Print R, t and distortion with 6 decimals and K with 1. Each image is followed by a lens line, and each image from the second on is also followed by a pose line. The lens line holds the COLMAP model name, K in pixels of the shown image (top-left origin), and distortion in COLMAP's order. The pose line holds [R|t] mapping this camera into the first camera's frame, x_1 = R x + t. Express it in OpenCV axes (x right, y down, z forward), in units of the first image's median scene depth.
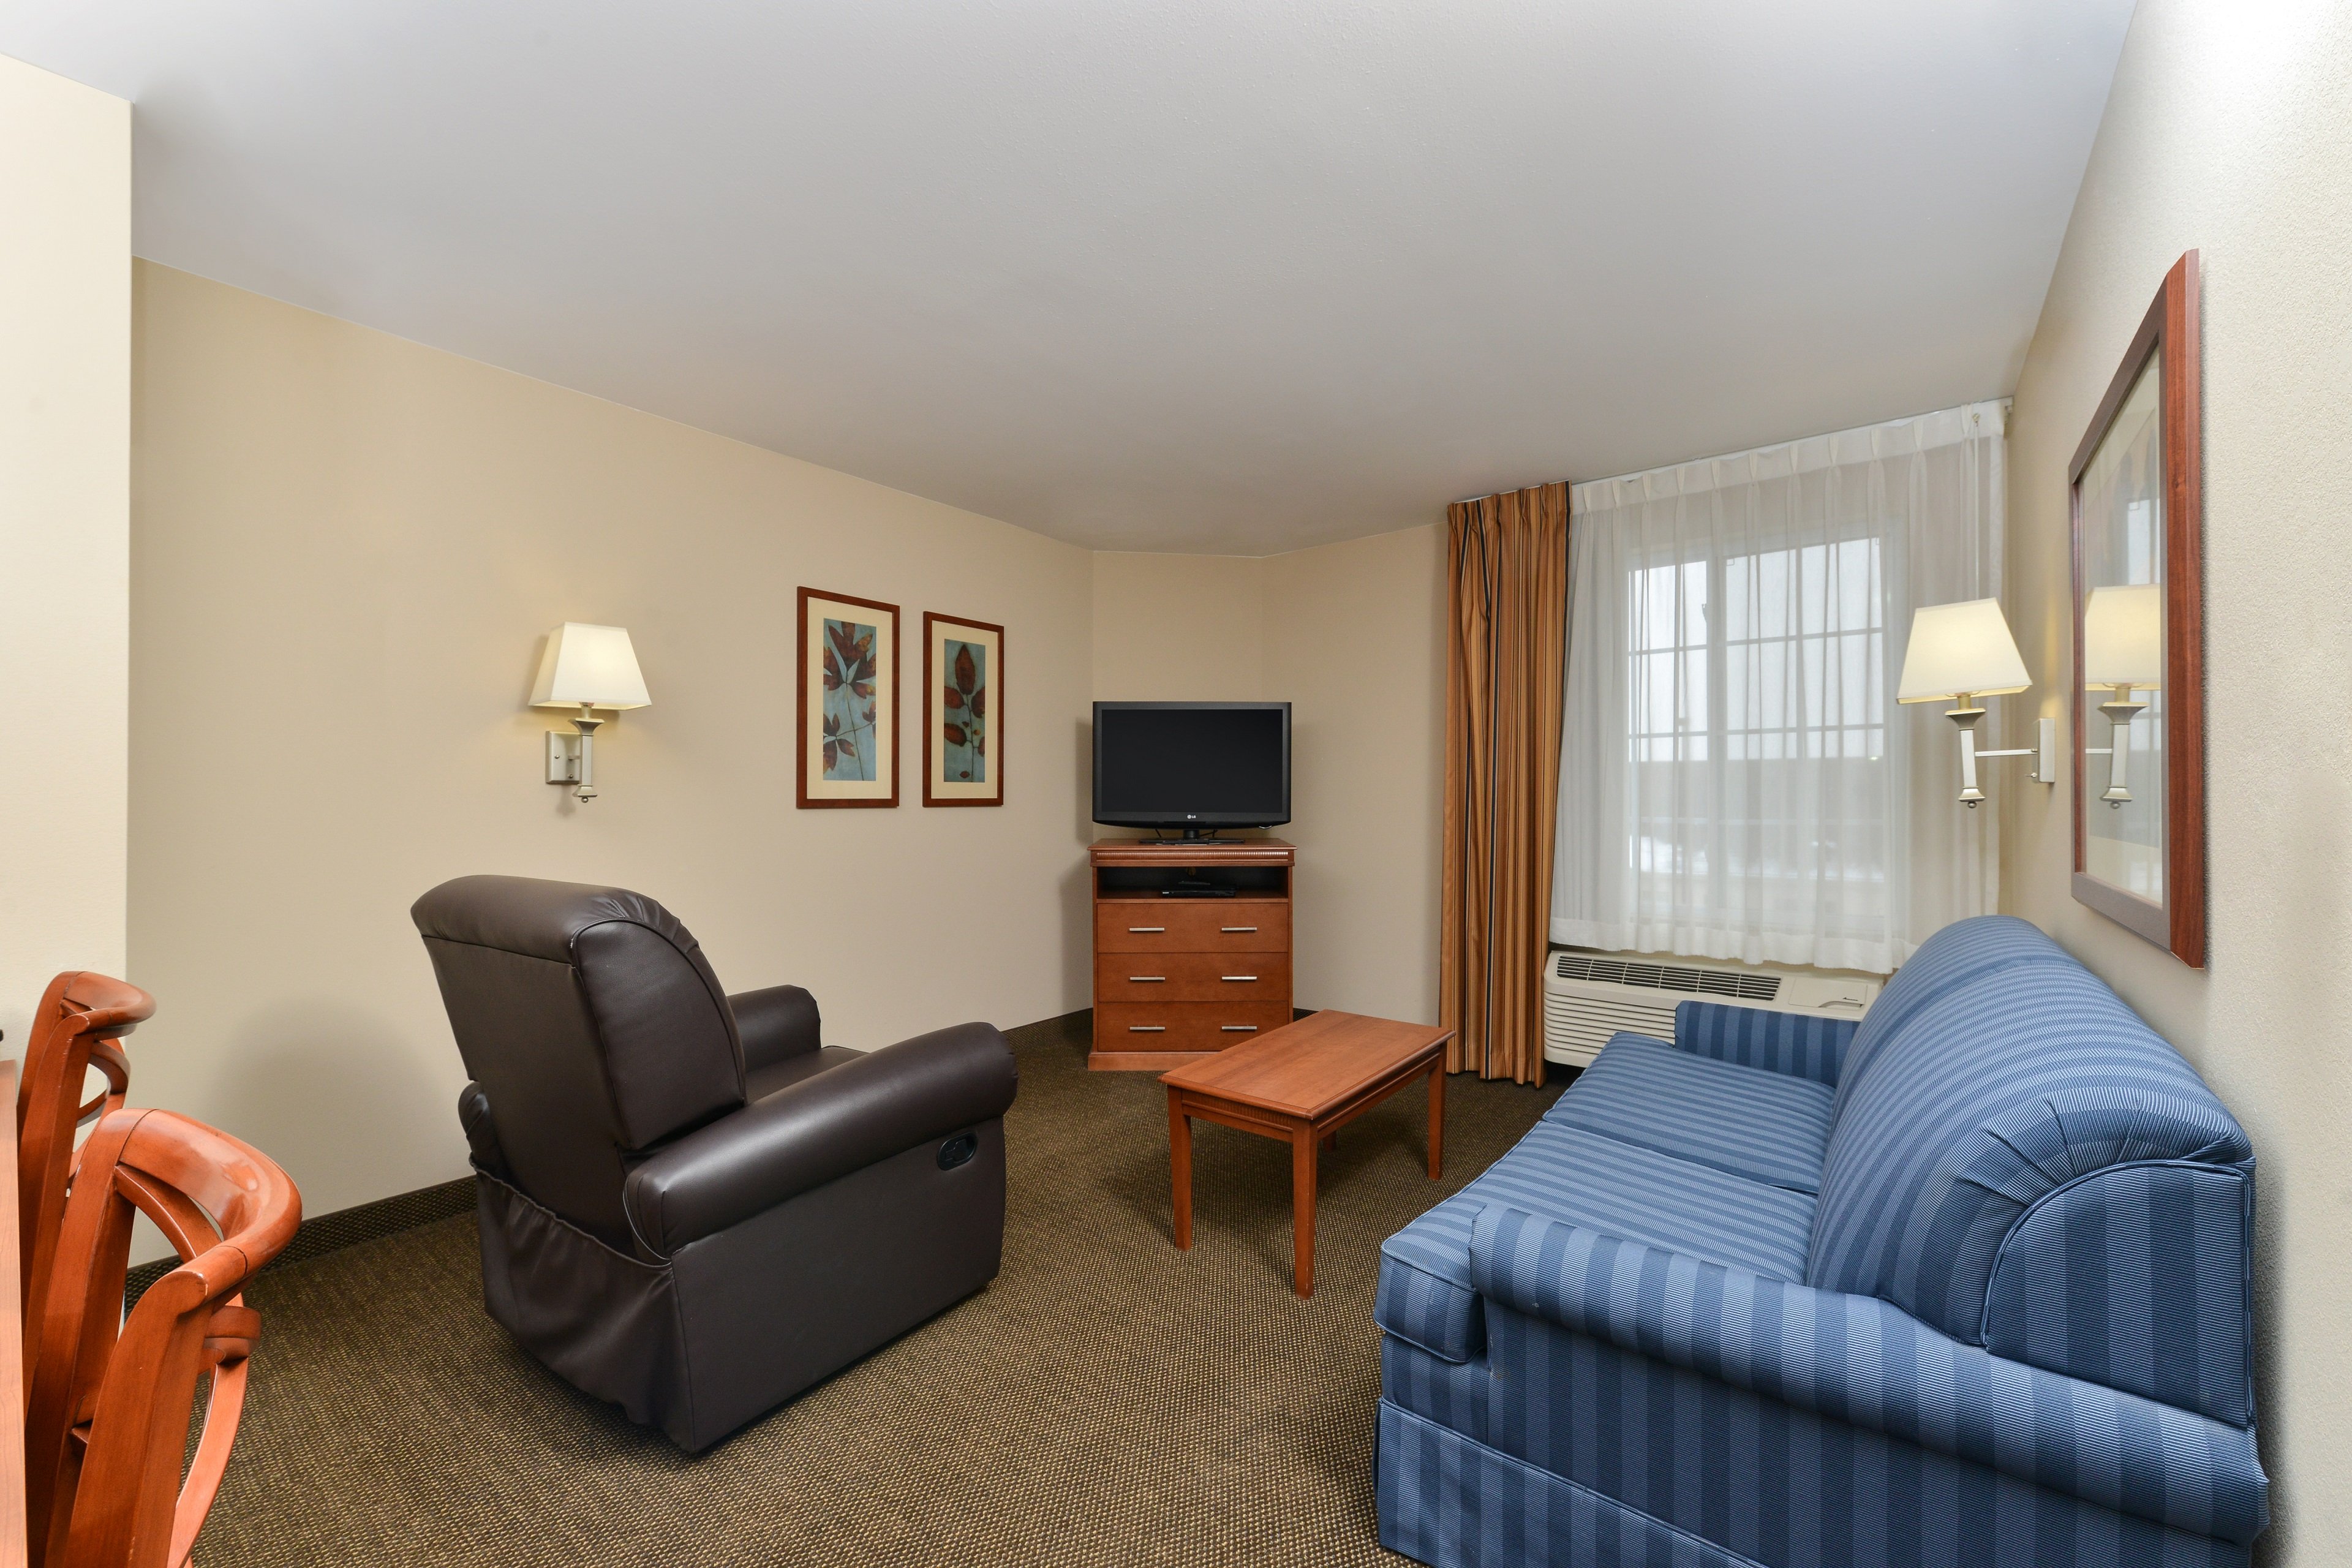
lens RADIAL K [[916.5, 0, 1176.0], [0, 916.5, 784.0], [0, 0, 1]] dist [0.000431, -0.000051]
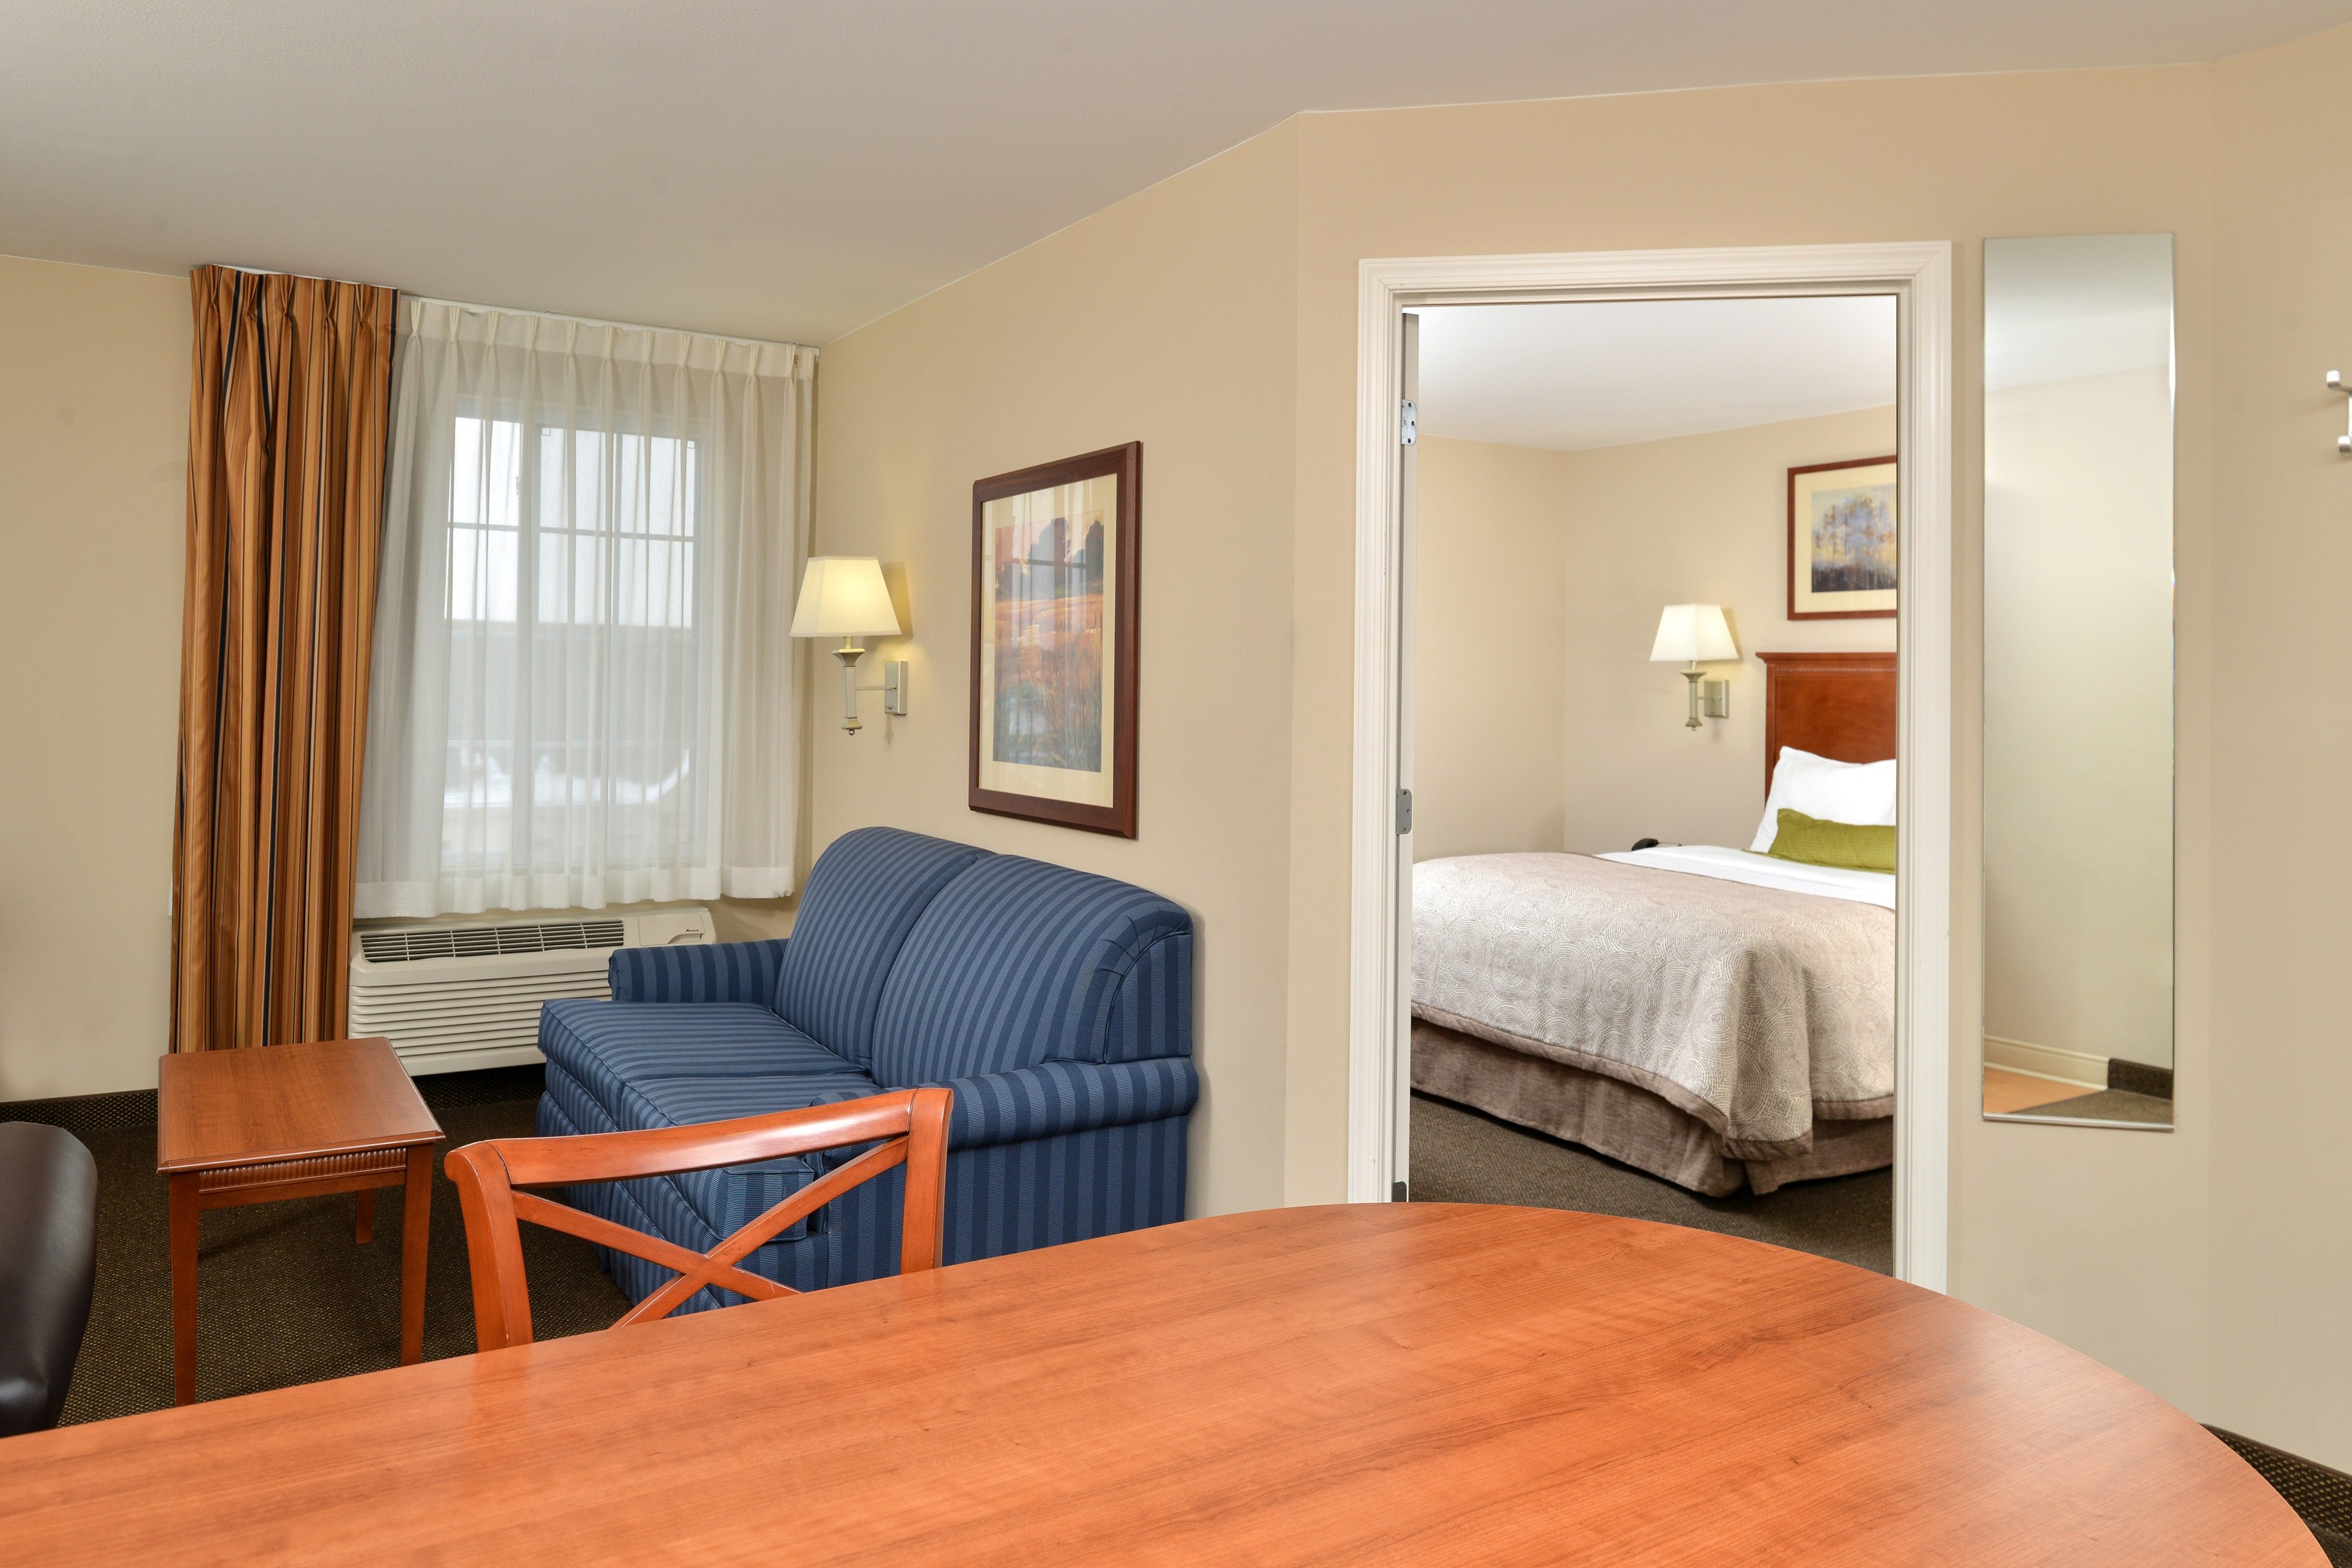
lens RADIAL K [[1627.0, 0, 1175.5], [0, 1627.0, 589.2], [0, 0, 1]] dist [-0.000192, 0.000968]
pose [[0.353519, 0.062831, 0.933315, -0.562004], [-0.030760, 0.997983, -0.055533, -0.034153], [-0.934921, -0.009077, 0.354739, -0.061642]]
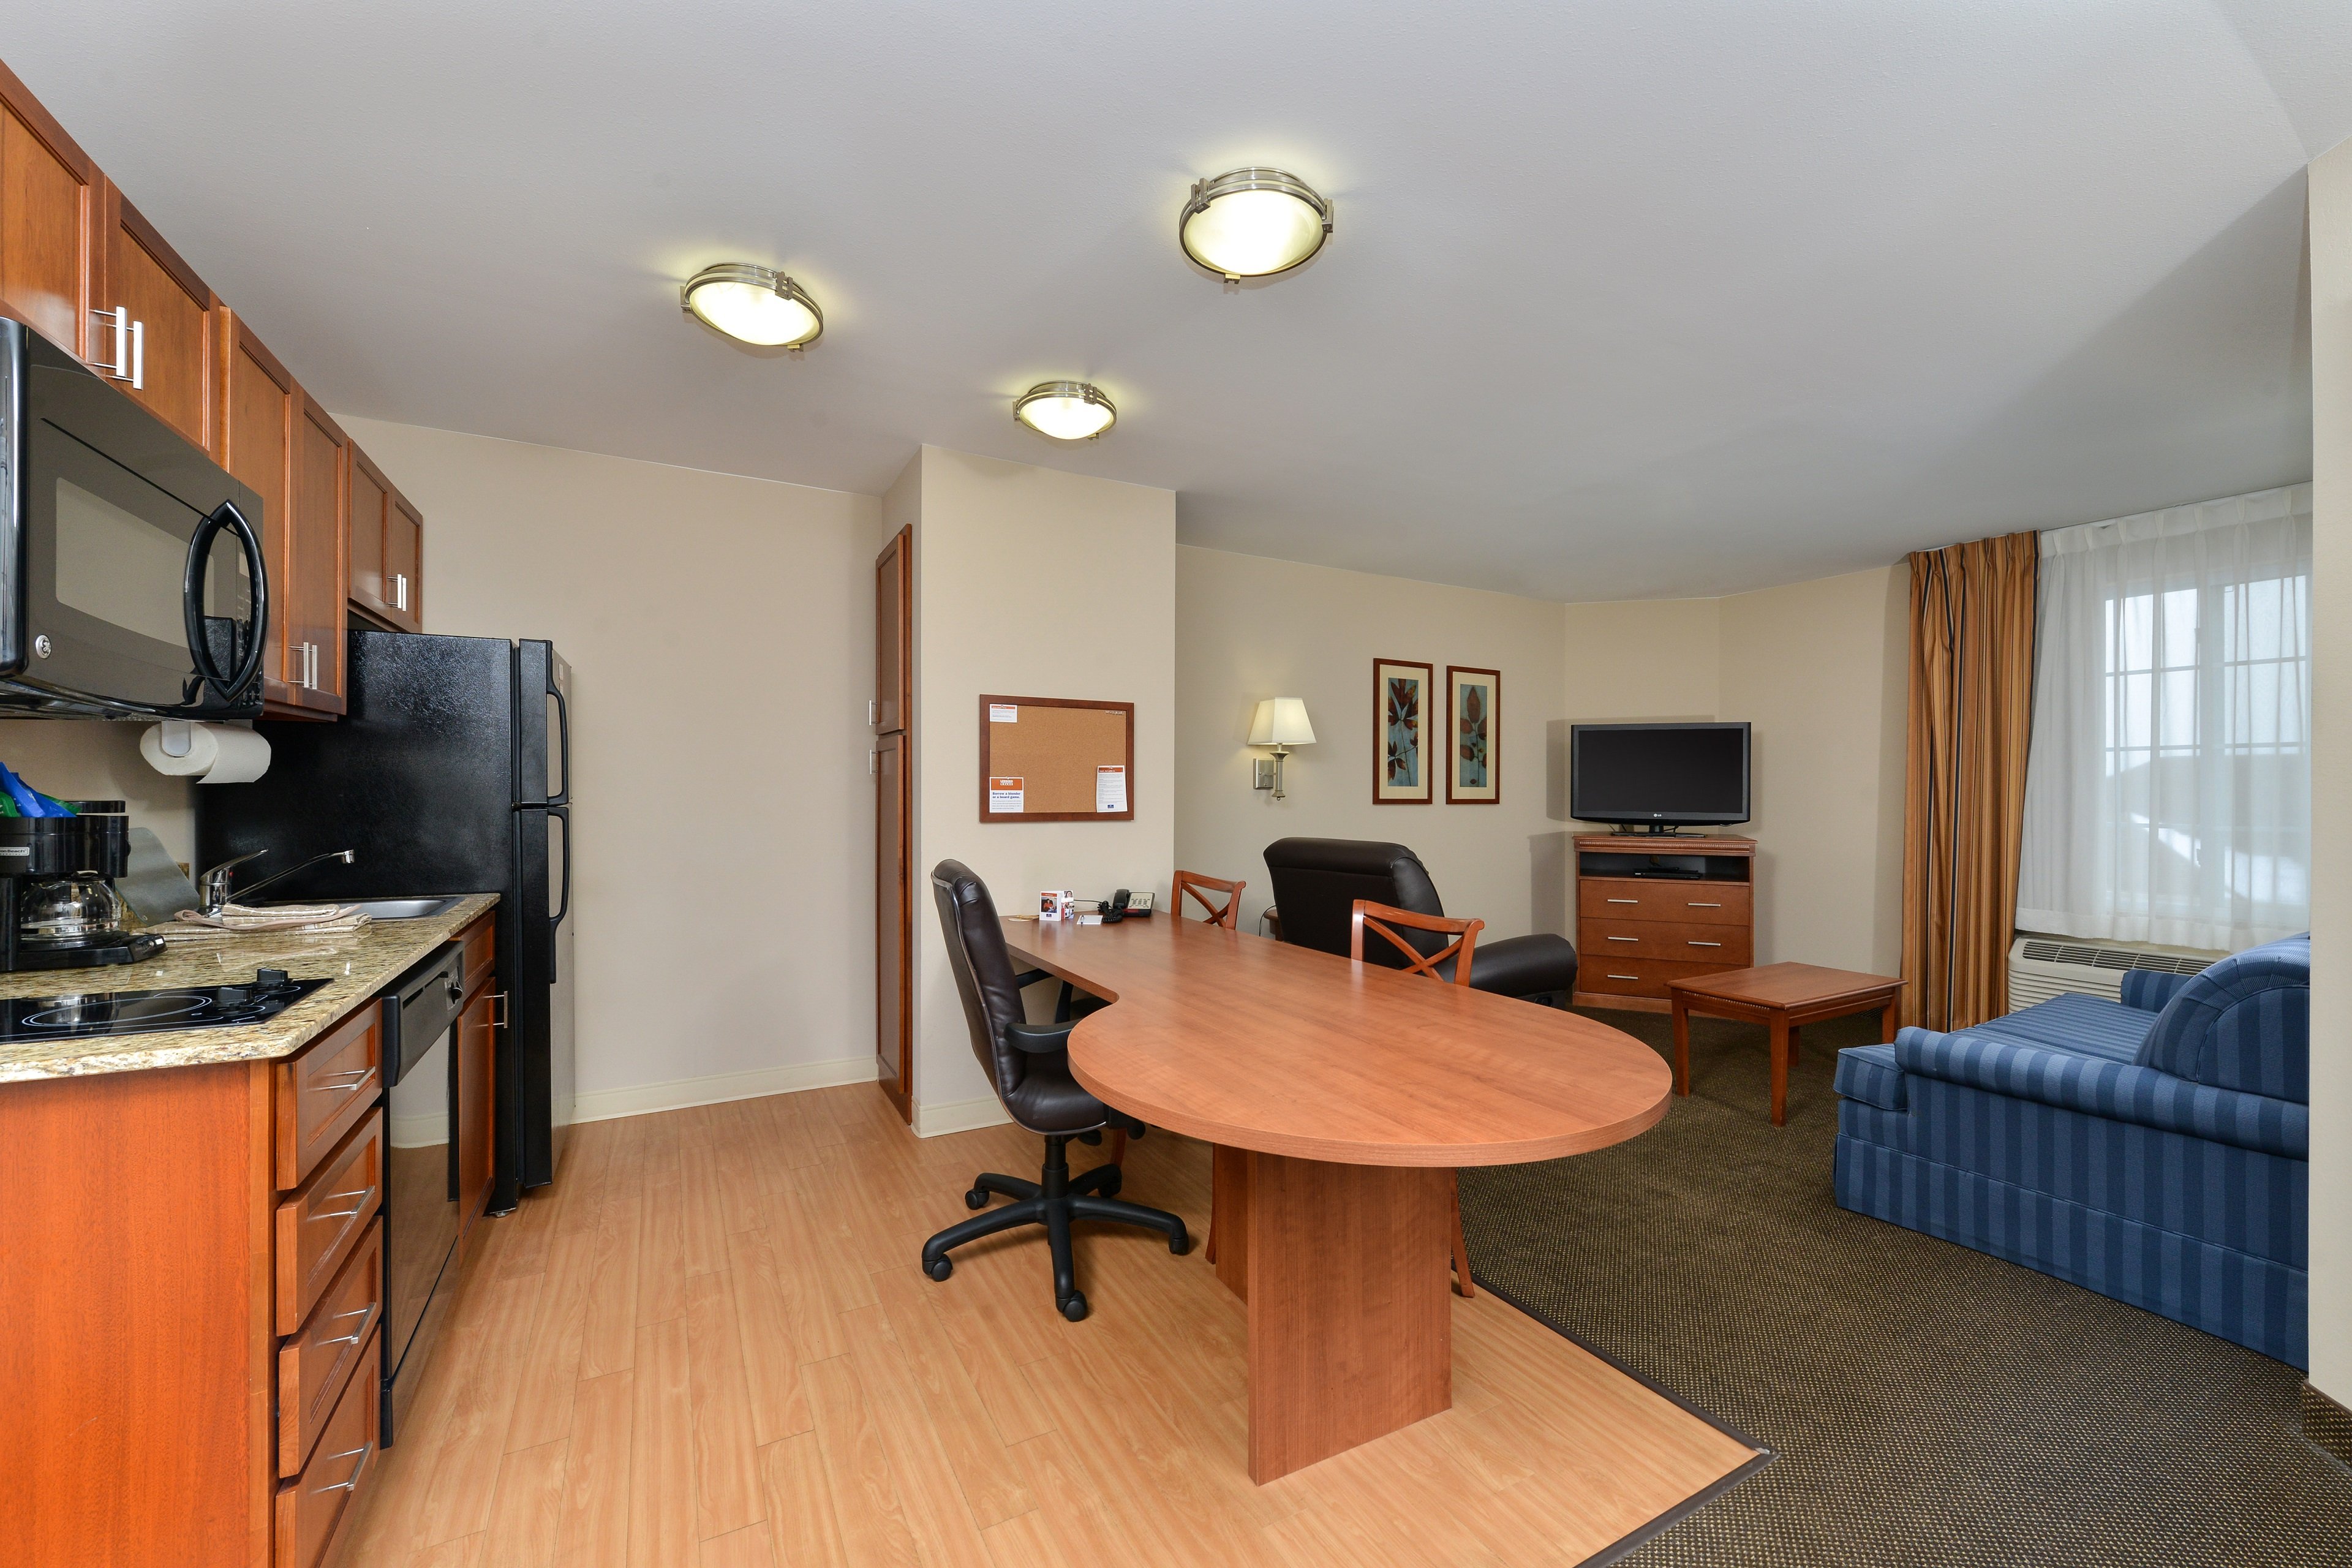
lens RADIAL K [[899.7, 0, 1176.0], [0, 899.7, 784.0], [0, 0, 1]] dist [0.000491, -0.004948]
pose [[0.914485, 0.003884, -0.404600, -0.103894], [-0.003068, 0.999992, 0.002665, -0.010012], [0.404607, -0.001196, 0.914490, -0.464611]]
